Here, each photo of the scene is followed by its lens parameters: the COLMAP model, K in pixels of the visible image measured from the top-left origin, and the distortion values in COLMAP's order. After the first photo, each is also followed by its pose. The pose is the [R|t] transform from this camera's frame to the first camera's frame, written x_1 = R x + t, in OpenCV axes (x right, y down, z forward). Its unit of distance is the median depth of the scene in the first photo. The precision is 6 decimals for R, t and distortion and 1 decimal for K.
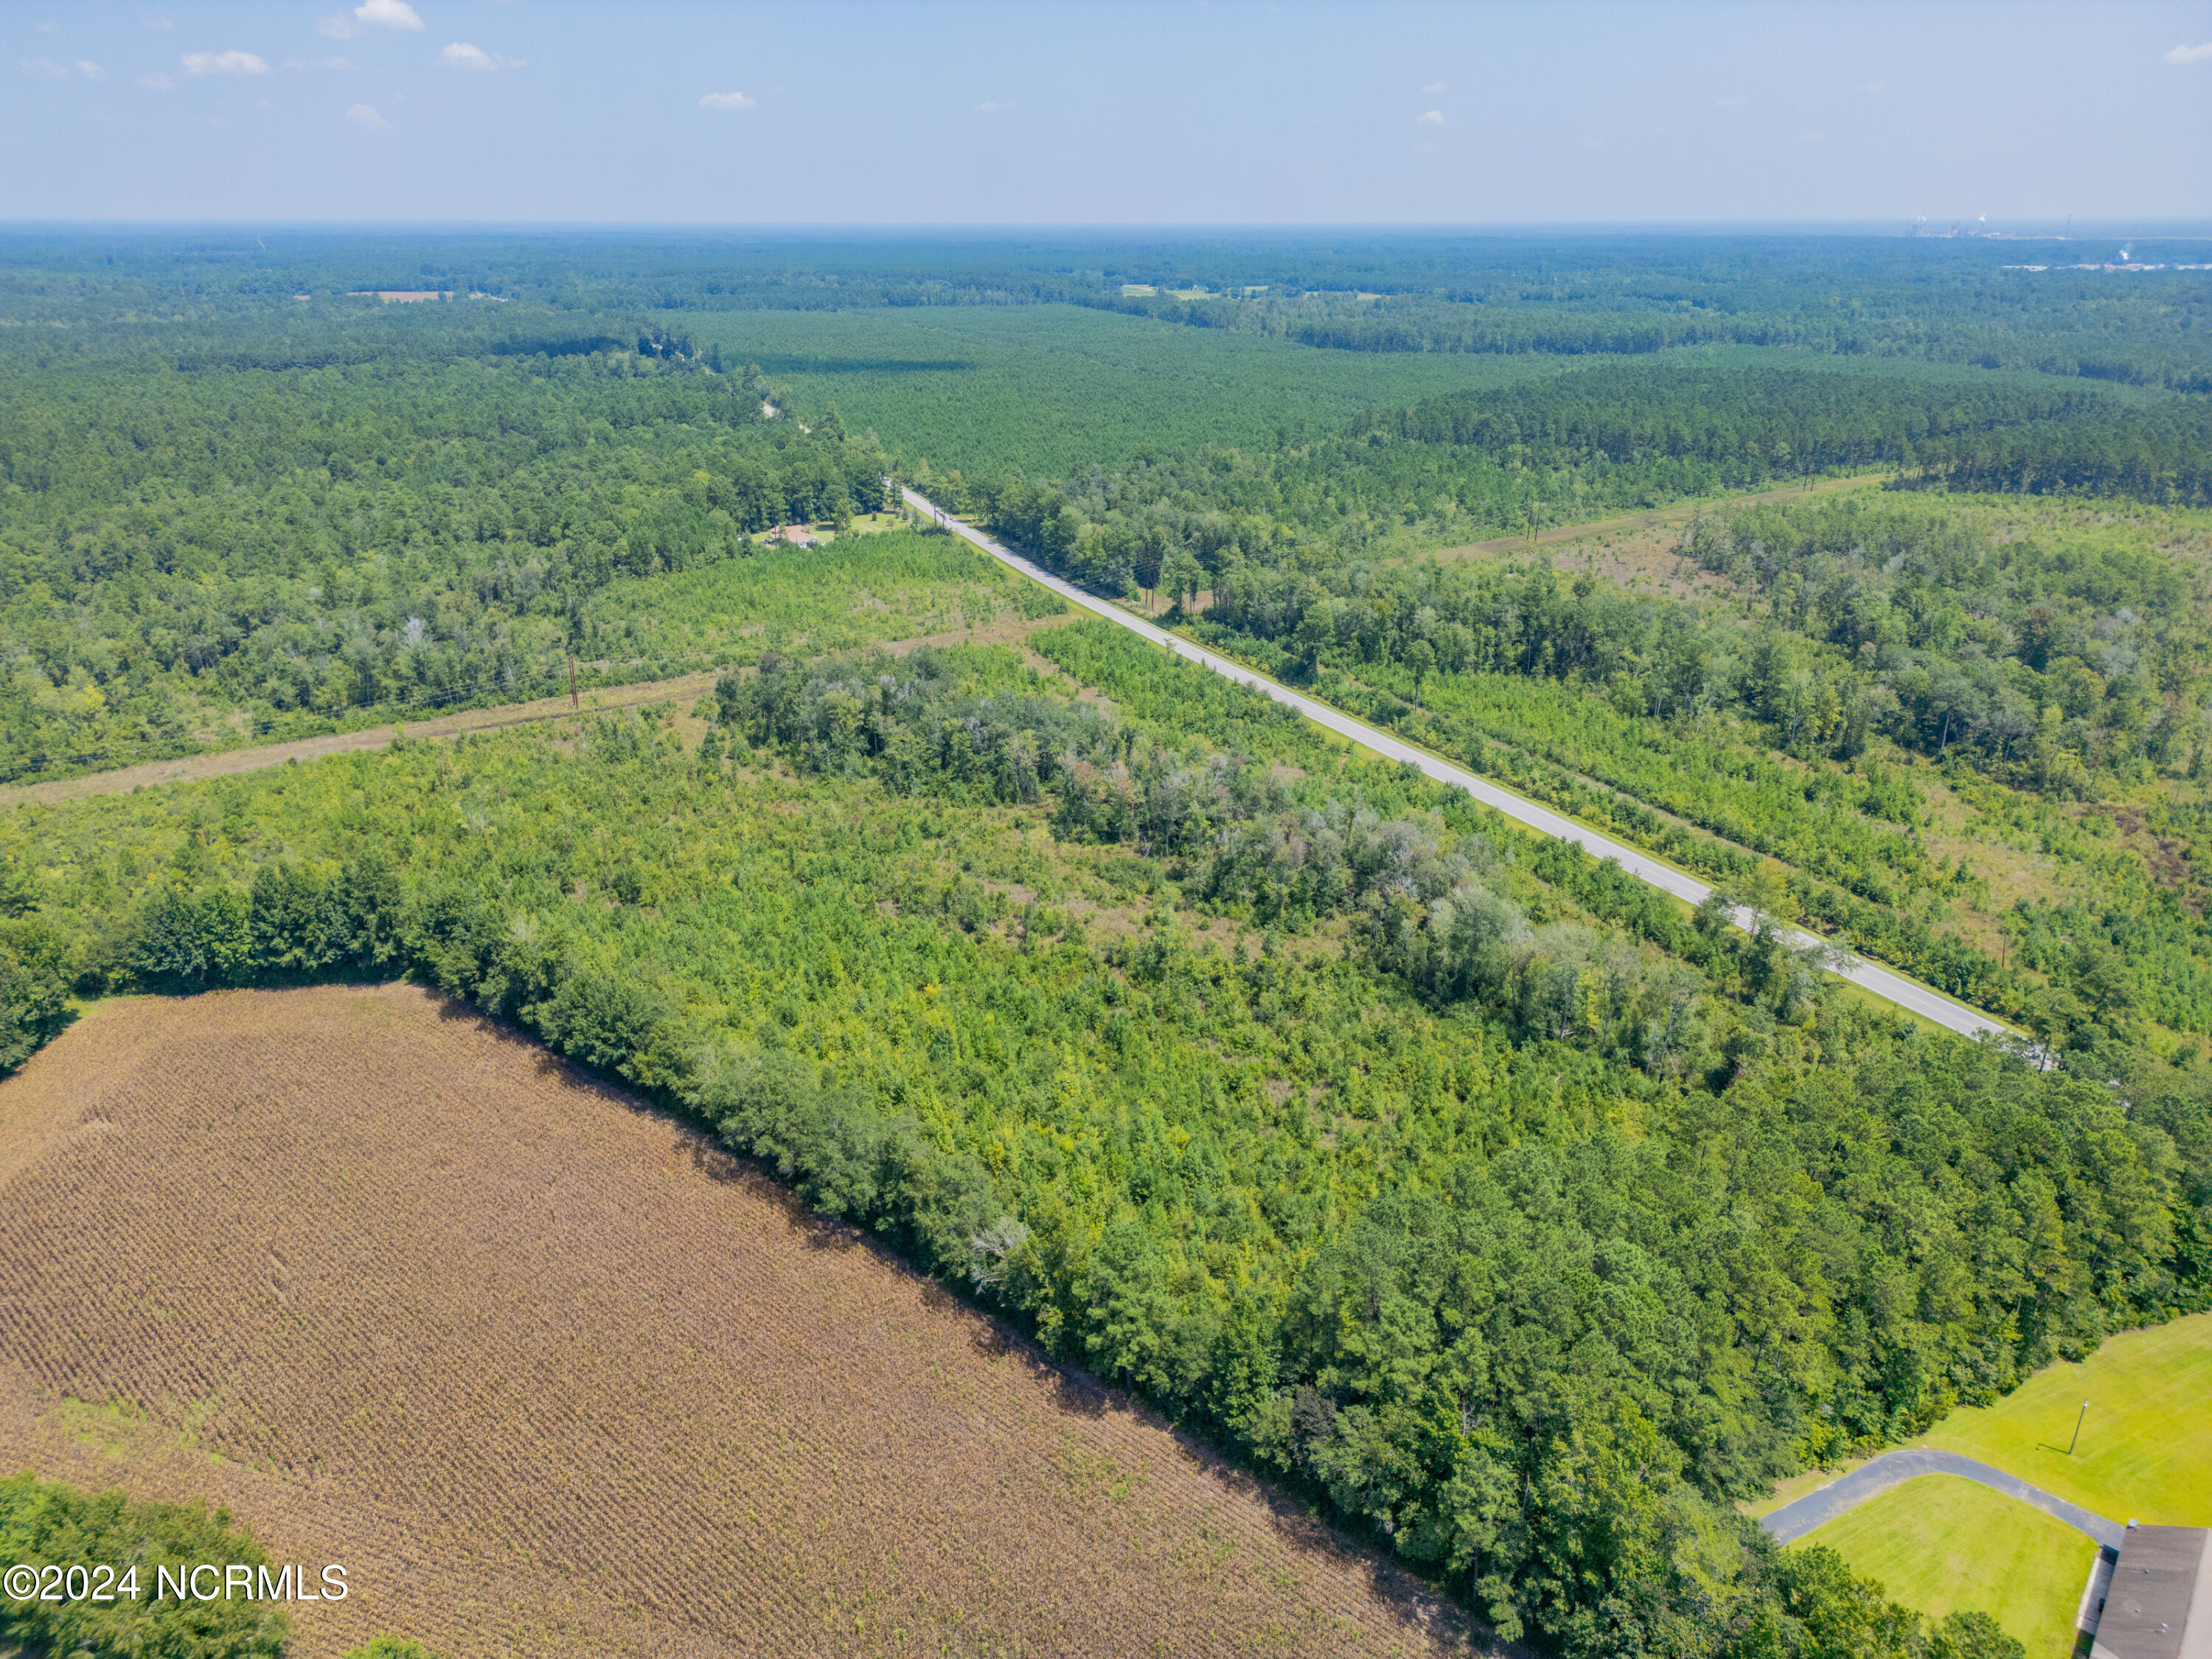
lens RADIAL K [[1539.2, 0, 1114.5], [0, 1539.2, 840.2], [0, 0, 1]] dist [0.071799, -0.075070]
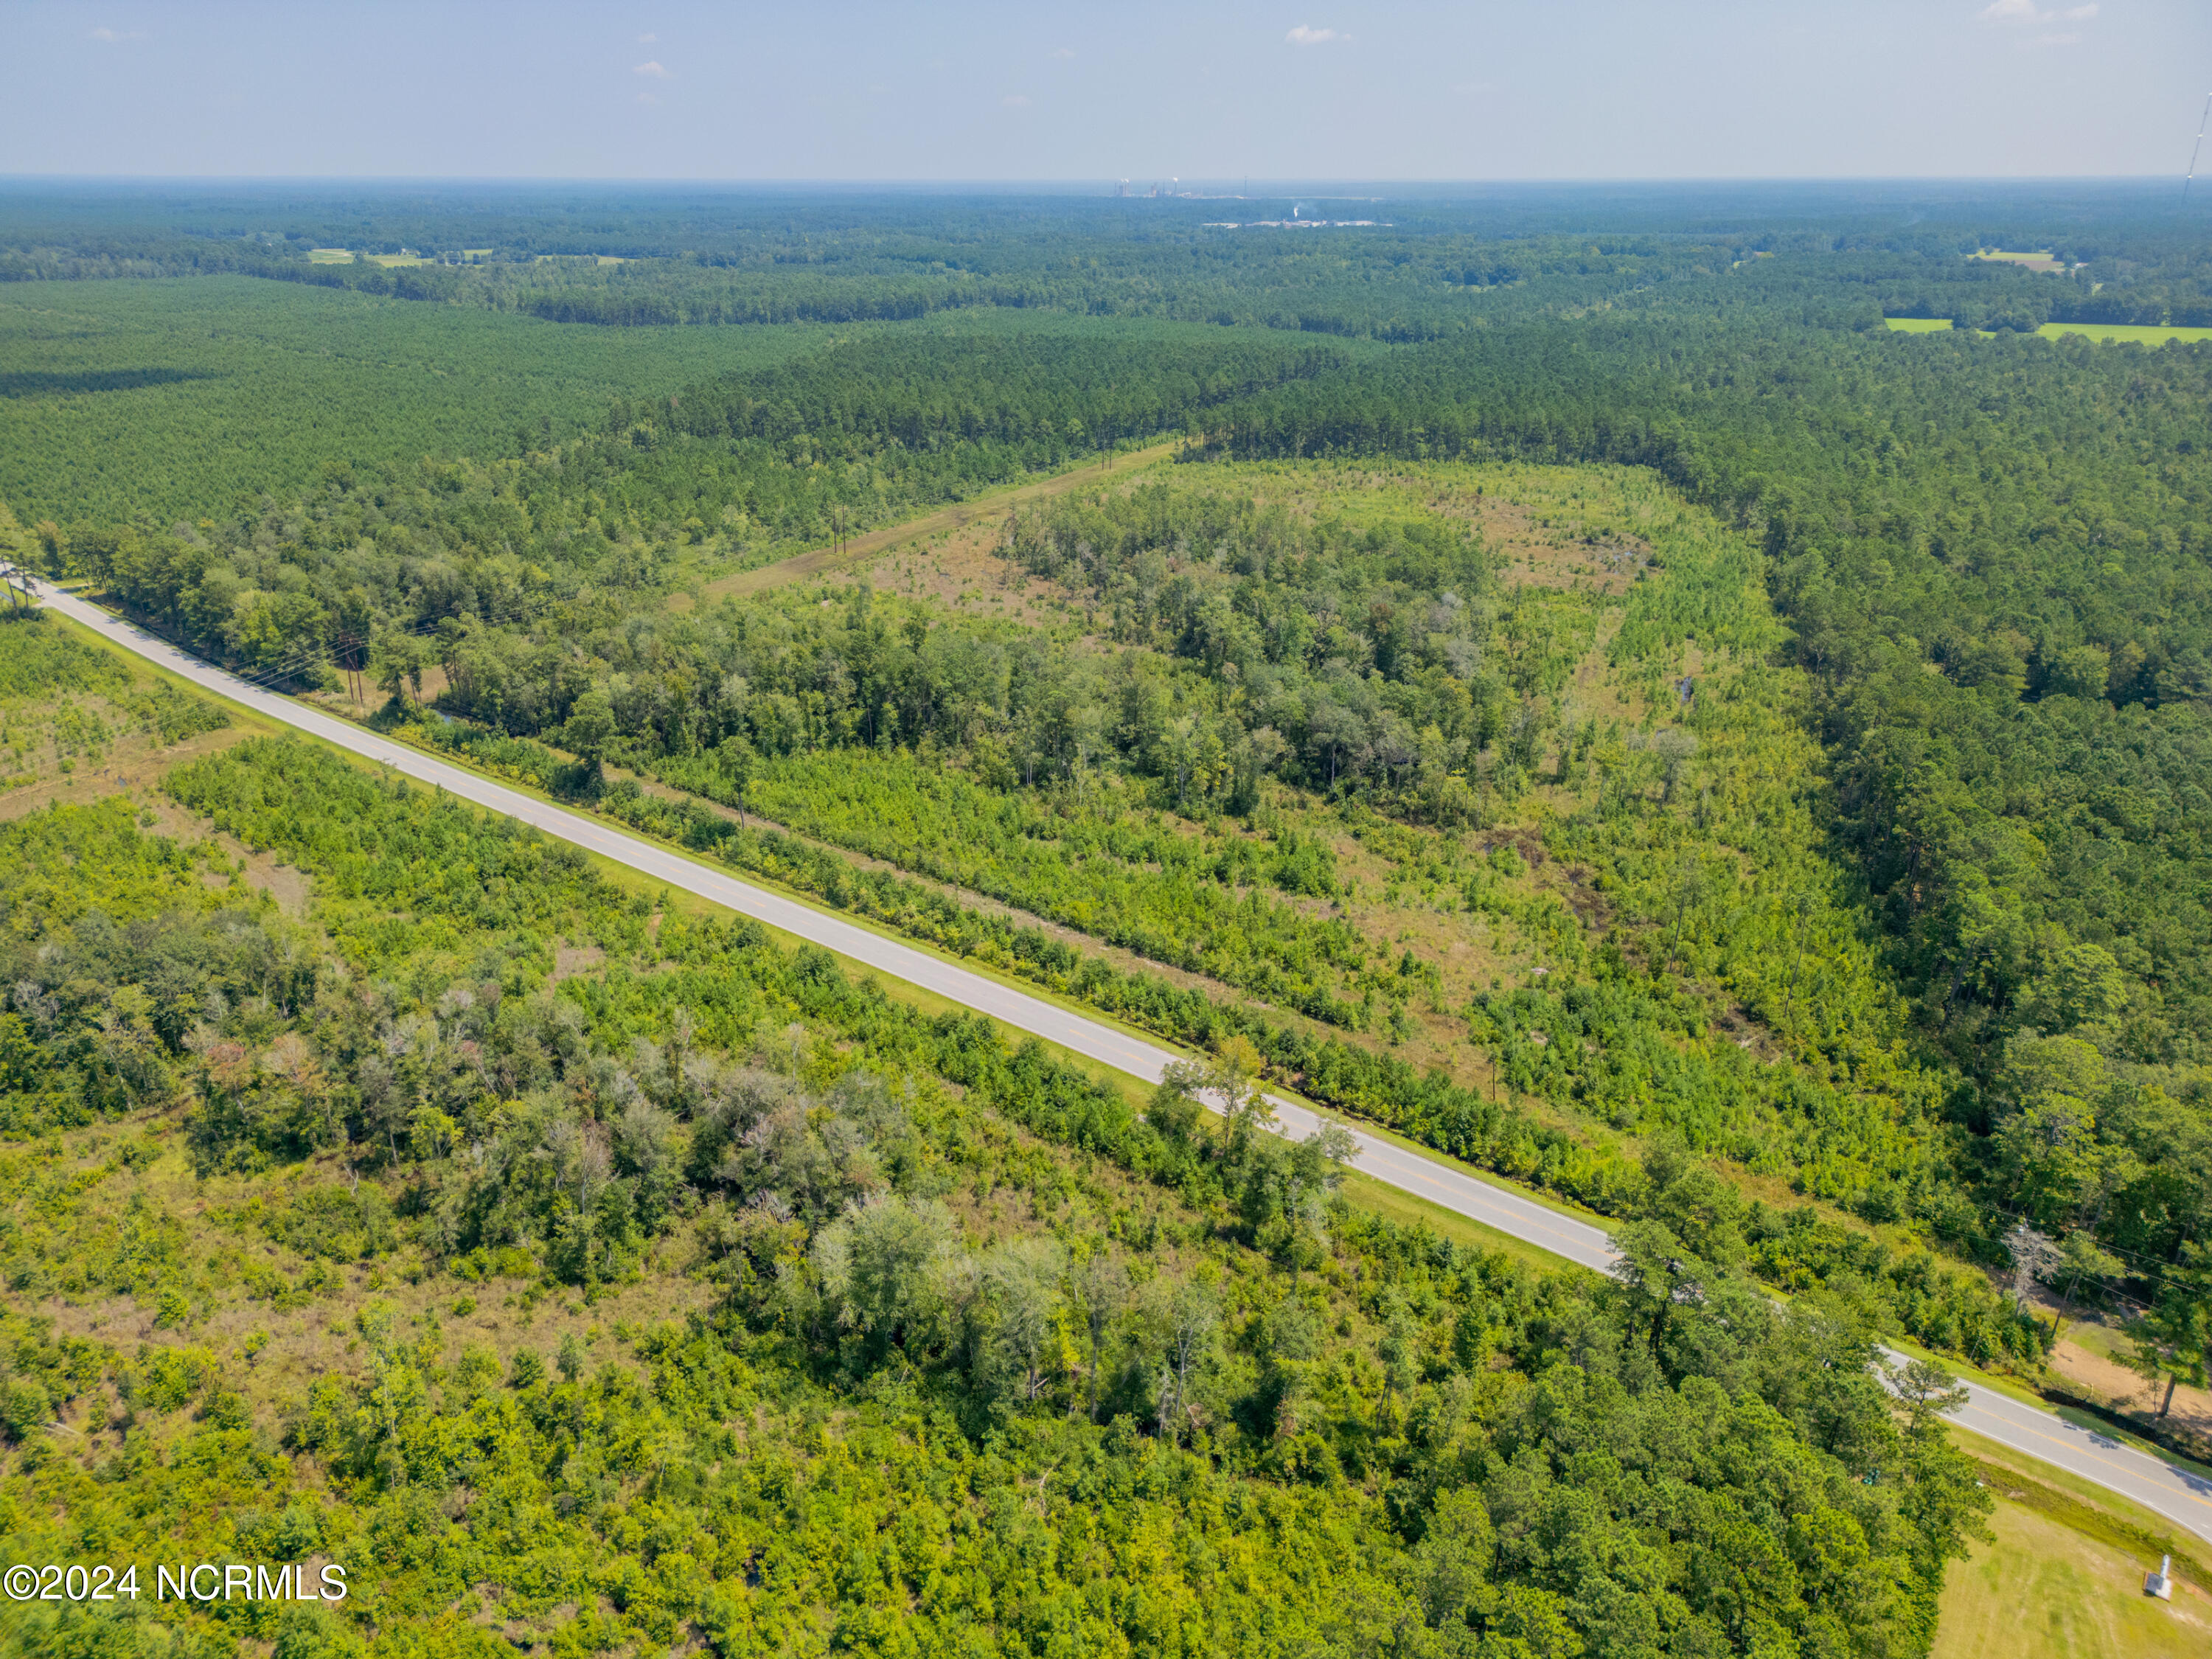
lens RADIAL K [[1557.4, 0, 1113.3], [0, 1557.4, 826.5], [0, 0, 1]] dist [0.074635, -0.073149]
pose [[0.903895, -0.164185, 0.394990, 0.053328], [0.159521, 0.986174, 0.044874, -0.087624], [-0.396896, 0.022448, 0.917589, 0.208299]]
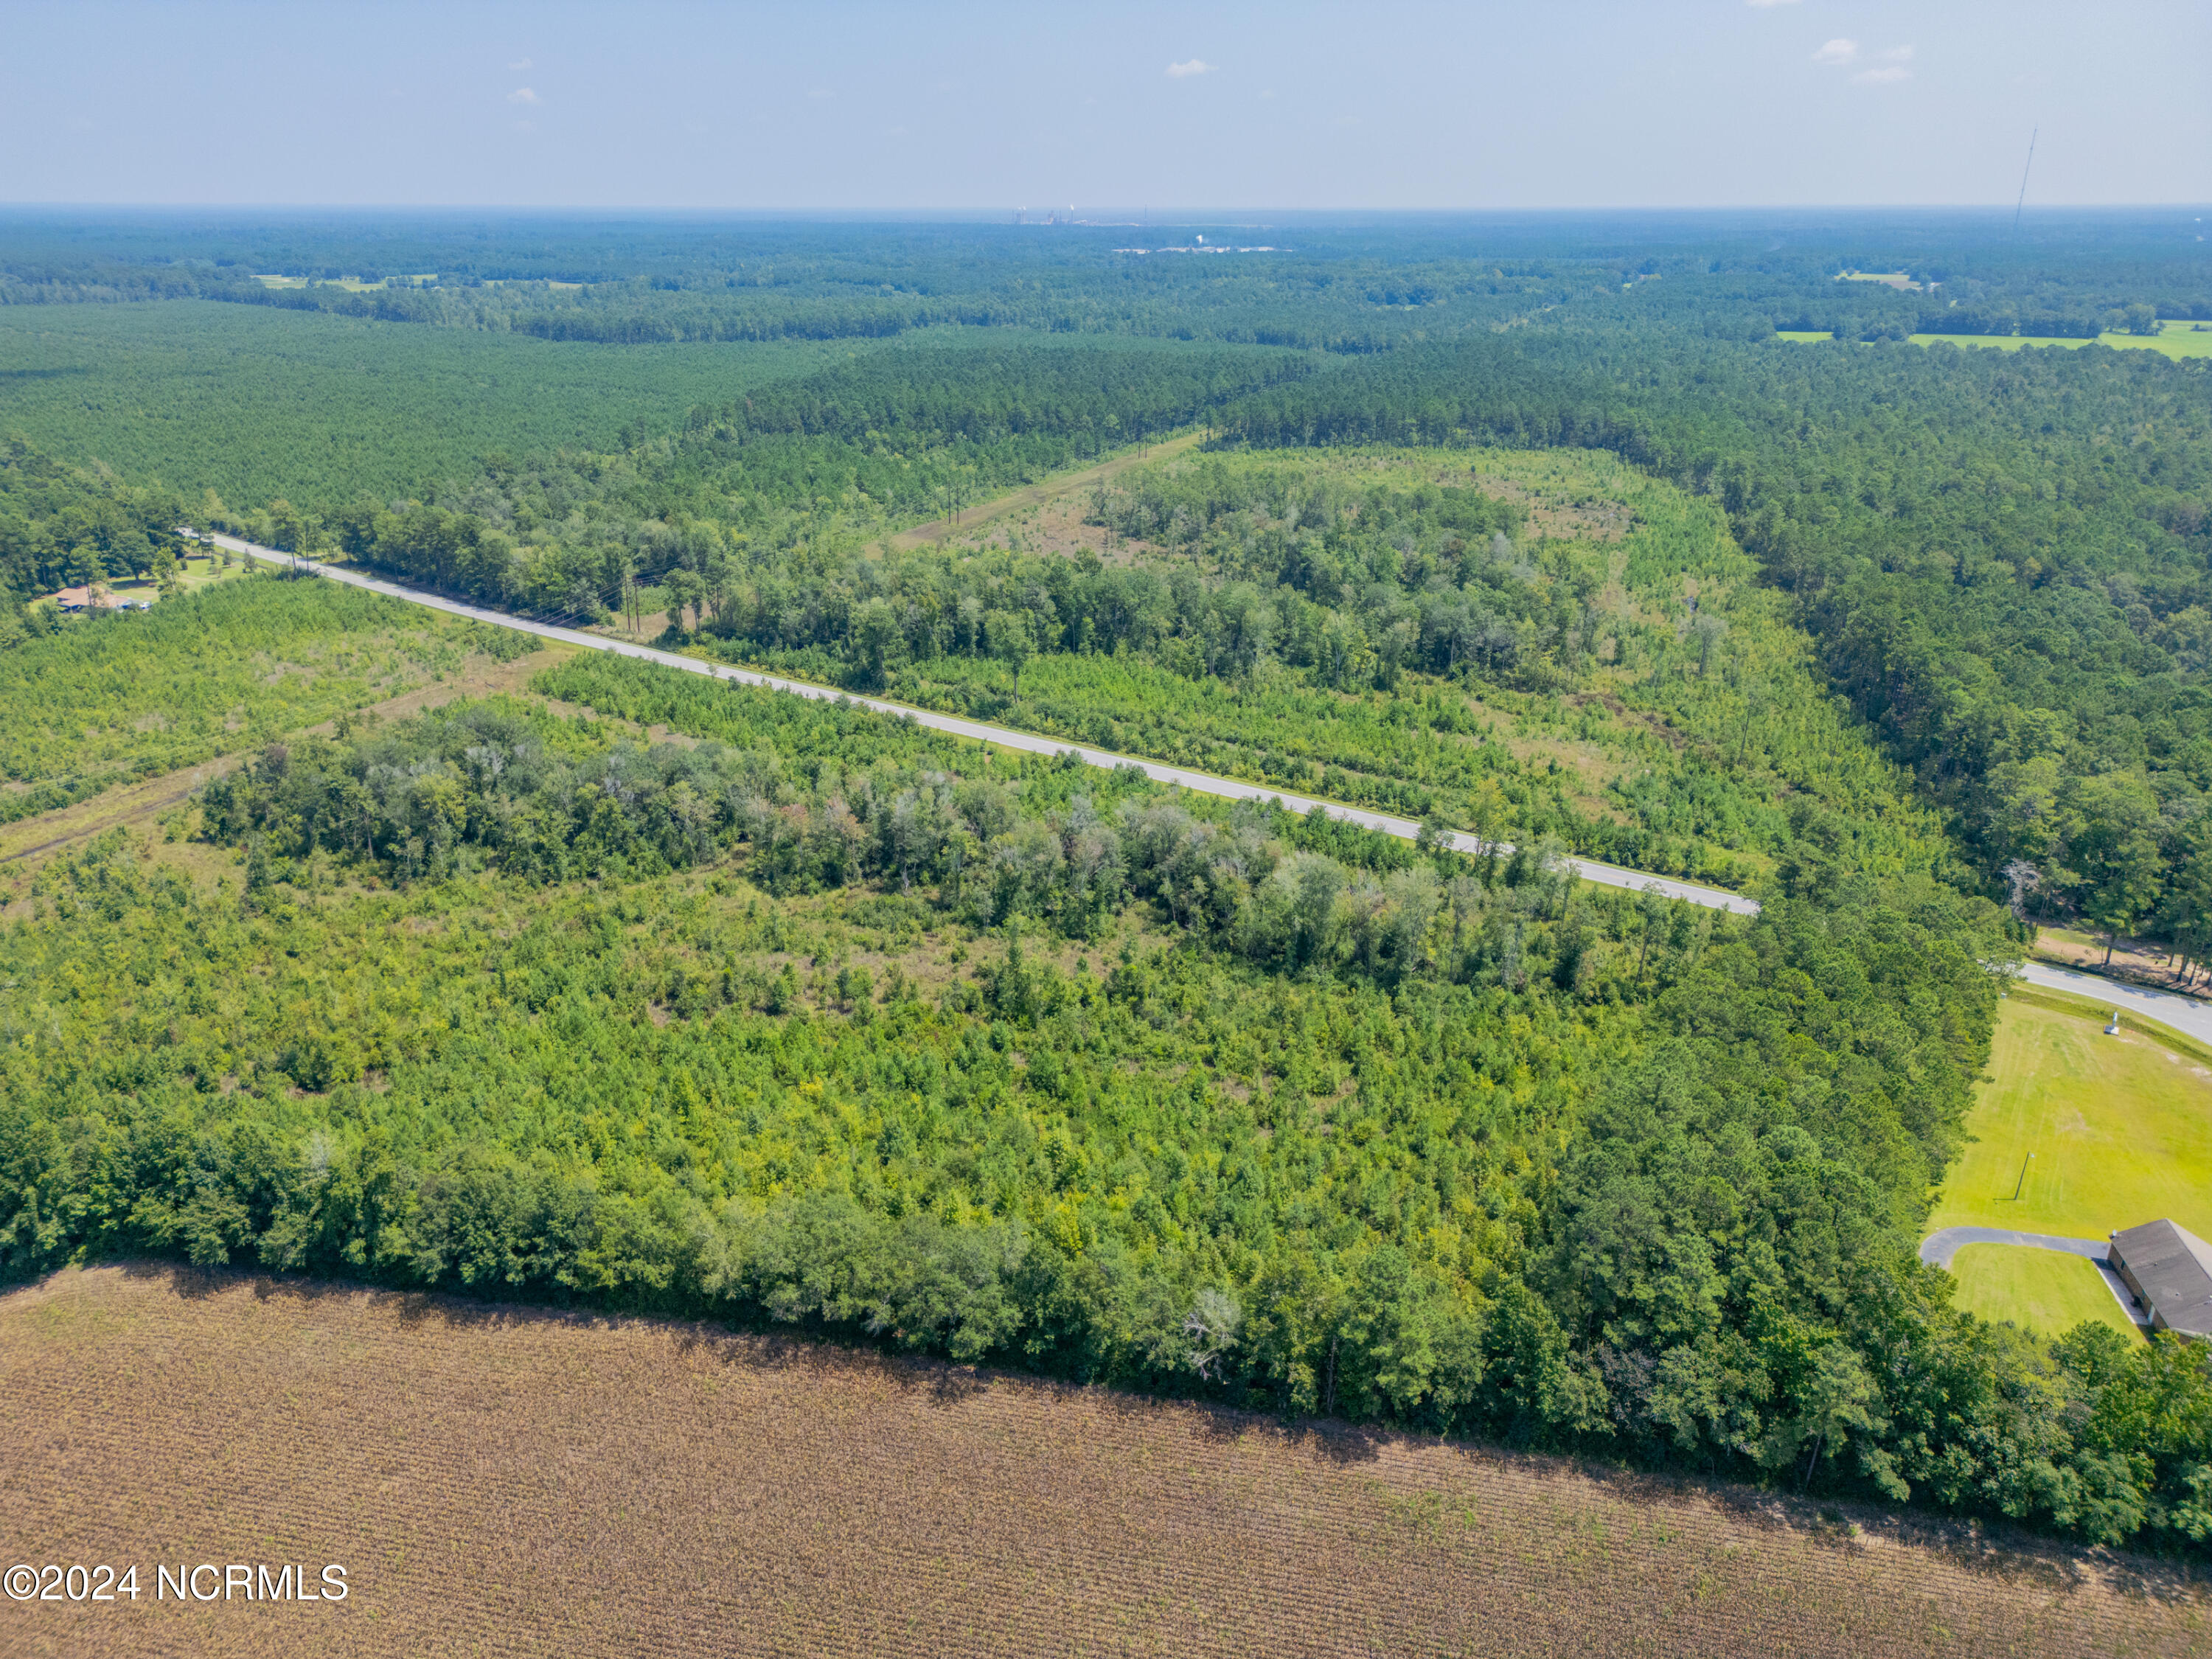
lens RADIAL K [[1539.2, 0, 1114.5], [0, 1539.2, 840.2], [0, 0, 1]] dist [0.071799, -0.075070]
pose [[0.872142, -0.186464, 0.452326, -0.214501], [0.182753, 0.981764, 0.052343, -0.034685], [-0.453838, 0.037013, 0.890315, 0.083843]]
